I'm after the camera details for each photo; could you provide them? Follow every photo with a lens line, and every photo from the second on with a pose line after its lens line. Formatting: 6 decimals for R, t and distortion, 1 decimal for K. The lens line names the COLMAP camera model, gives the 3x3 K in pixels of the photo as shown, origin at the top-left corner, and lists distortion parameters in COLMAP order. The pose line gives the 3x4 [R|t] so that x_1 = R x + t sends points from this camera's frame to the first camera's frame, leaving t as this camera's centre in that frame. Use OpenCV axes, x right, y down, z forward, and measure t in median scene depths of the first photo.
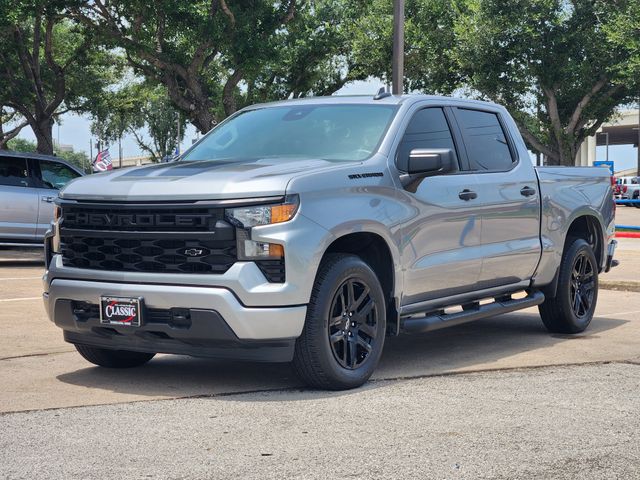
lens RADIAL K [[1240.4, 0, 345.8], [0, 1240.4, 224.1], [0, 0, 1]] dist [0.052621, 0.000000]
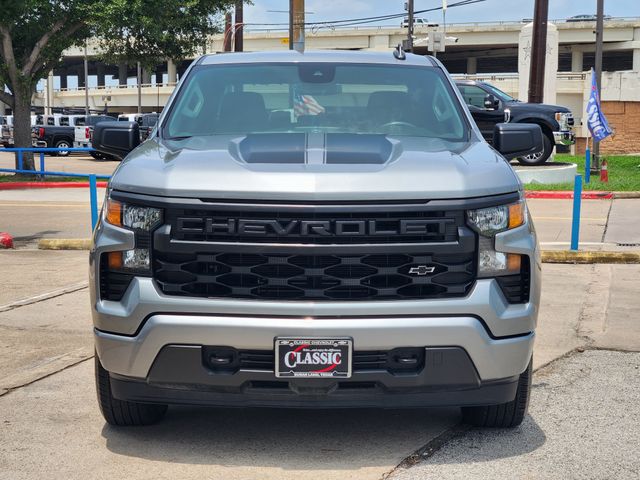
lens RADIAL K [[1240.4, 0, 317.4], [0, 1240.4, 237.6], [0, 0, 1]] dist [0.052621, 0.000000]
pose [[0.814339, -0.043561, 0.578753, -0.591173], [0.006432, 0.997796, 0.066051, -0.045066], [-0.580354, -0.050065, 0.812824, 0.433621]]
